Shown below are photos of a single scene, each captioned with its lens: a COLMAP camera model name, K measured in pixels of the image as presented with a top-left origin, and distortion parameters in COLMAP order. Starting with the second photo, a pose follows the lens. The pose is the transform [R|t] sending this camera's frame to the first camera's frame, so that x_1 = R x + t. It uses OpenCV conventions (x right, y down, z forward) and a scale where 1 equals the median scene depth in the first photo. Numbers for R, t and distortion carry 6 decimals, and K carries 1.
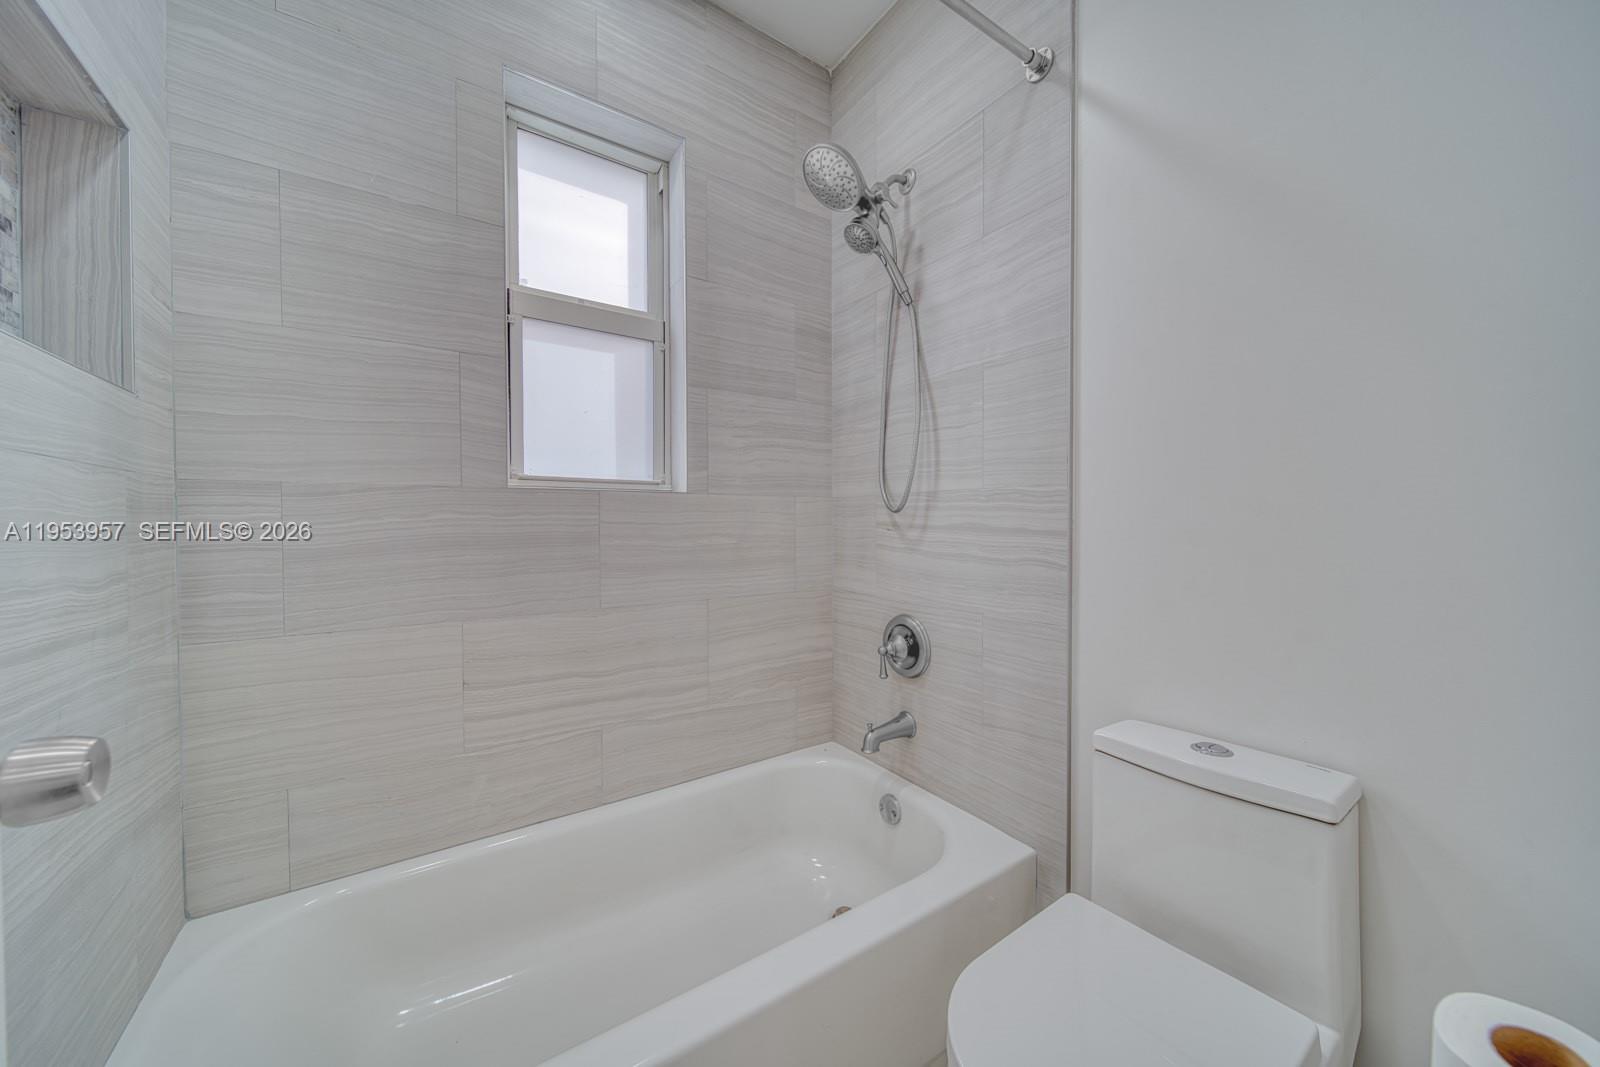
lens RADIAL K [[574.8, 0, 791.0], [0, 574.8, 528.7], [0, 0, 1]] dist [-0.000302, -0.000632]
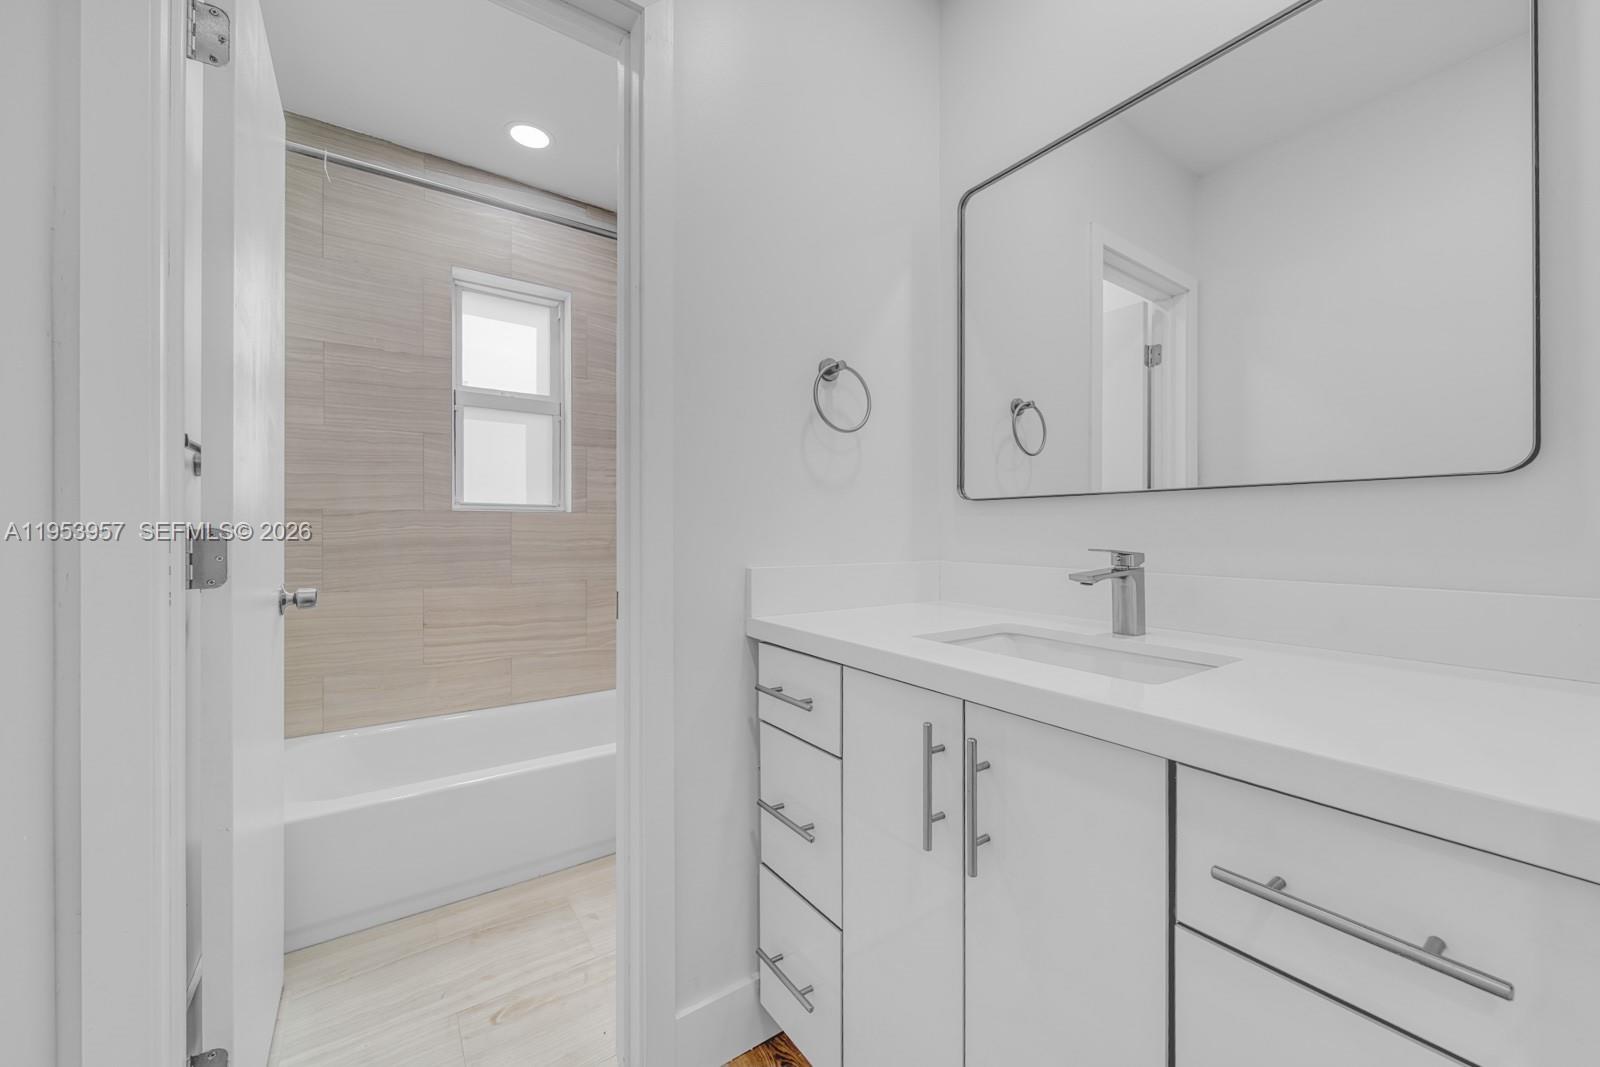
lens RADIAL K [[574.8, 0, 801.8], [0, 574.8, 531.5], [0, 0, 1]] dist [-0.000302, -0.000632]
pose [[0.998825, 0.006803, 0.047974, 0.369892], [-0.006450, 0.999951, -0.007502, -0.002254], [-0.048022, 0.007184, 0.998820, -0.601340]]
